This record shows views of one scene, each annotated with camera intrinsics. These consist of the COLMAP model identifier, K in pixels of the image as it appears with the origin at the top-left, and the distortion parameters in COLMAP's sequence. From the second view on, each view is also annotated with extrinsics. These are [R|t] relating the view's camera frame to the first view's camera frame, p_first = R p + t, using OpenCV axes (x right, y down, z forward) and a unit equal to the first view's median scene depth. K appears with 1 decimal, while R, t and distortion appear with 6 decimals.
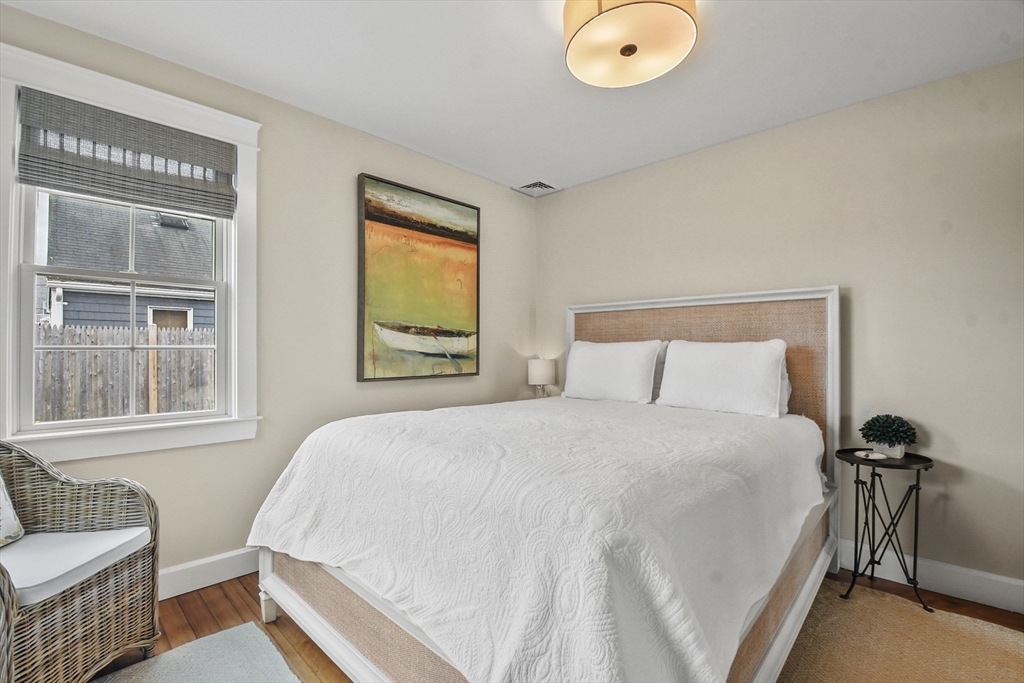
lens RADIAL K [[446.7, 0, 510.9], [0, 446.7, 344.9], [0, 0, 1]] dist [-0.008095, -0.008055]
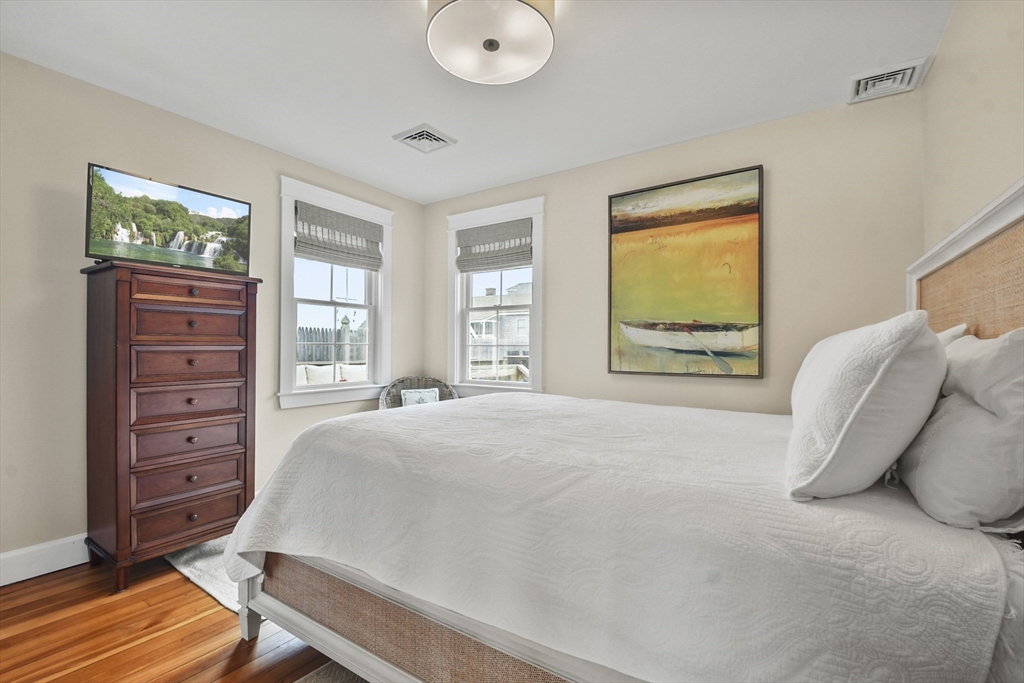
lens RADIAL K [[446.7, 0, 507.6], [0, 446.7, 344.1], [0, 0, 1]] dist [-0.008095, -0.008055]
pose [[0.163430, -0.006114, -0.986536, 0.696319], [0.009226, 0.999947, -0.004669, 0.007570], [0.986512, -0.008339, 0.163478, 0.482021]]
